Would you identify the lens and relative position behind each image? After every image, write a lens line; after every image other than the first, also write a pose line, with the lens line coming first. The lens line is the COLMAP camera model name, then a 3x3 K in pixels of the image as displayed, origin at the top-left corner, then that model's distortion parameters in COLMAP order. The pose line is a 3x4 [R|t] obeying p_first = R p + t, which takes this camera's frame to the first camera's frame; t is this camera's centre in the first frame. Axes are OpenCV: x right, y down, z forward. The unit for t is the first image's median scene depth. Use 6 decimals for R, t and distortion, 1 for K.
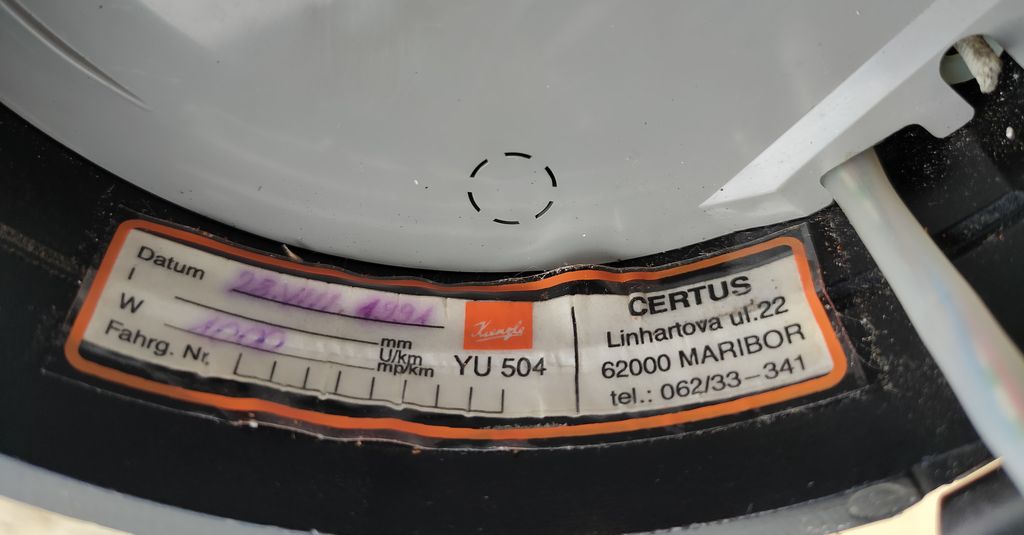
lens RADIAL K [[854.0, 0, 513.7], [0, 854.0, 267.1], [0, 0, 1]] dist [-0.015597, -0.005674]
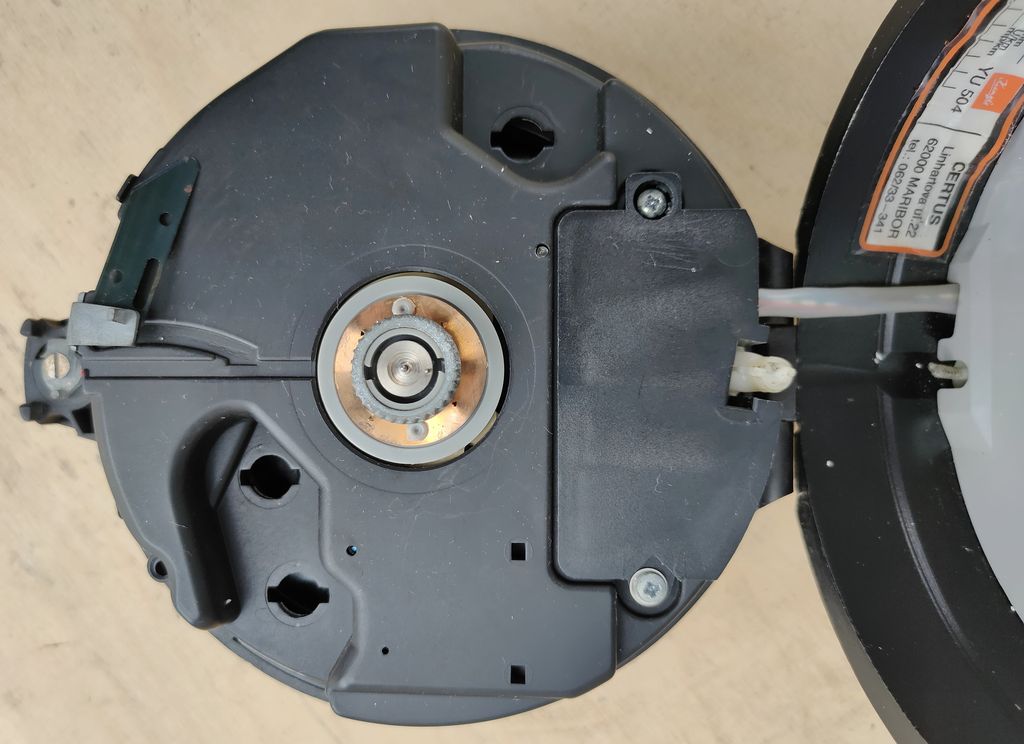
lens RADIAL K [[823.6, 0, 512.3], [0, 823.6, 372.9], [0, 0, 1]] dist [-0.035034, -0.002907]
pose [[-0.214929, 0.648420, 0.730313, -0.659142], [-0.741310, -0.595151, 0.310249, -0.048093], [0.635818, -0.474707, 0.608596, -0.891377]]
